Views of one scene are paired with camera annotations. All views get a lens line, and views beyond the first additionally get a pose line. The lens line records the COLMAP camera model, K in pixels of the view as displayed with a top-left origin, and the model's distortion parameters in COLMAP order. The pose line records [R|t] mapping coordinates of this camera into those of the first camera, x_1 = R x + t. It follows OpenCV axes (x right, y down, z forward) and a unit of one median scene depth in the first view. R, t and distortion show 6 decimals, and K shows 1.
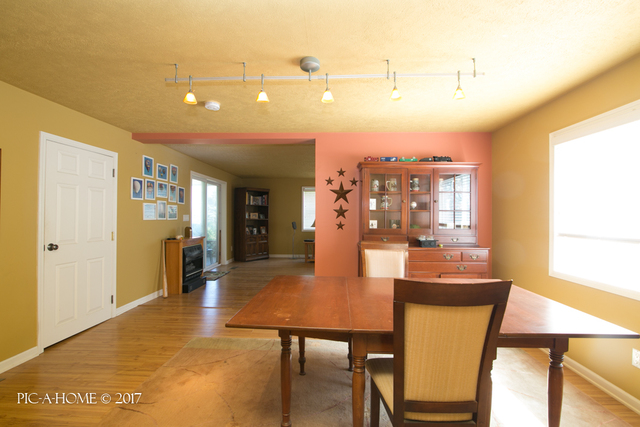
lens RADIAL K [[293.4, 0, 320.0], [0, 293.4, 215.1], [0, 0, 1]] dist [-0.016215, 0.001156]
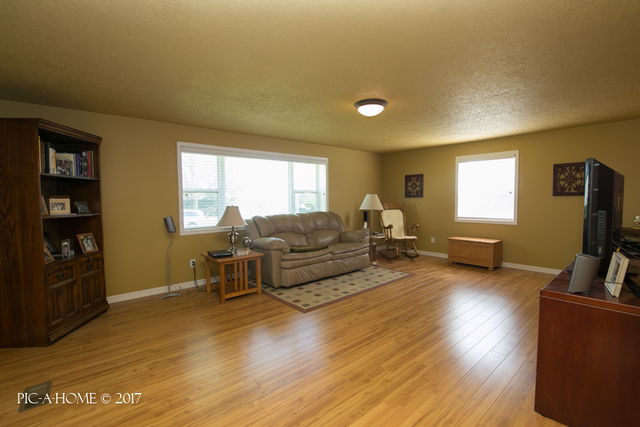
lens RADIAL K [[293.4, 0, 320.0], [0, 293.4, 215.1], [0, 0, 1]] dist [-0.016215, 0.001156]
pose [[0.737318, -0.055447, 0.673266, -0.490184], [0.014756, 0.997710, 0.066006, -0.012521], [-0.675384, -0.038733, 0.736448, 1.128149]]
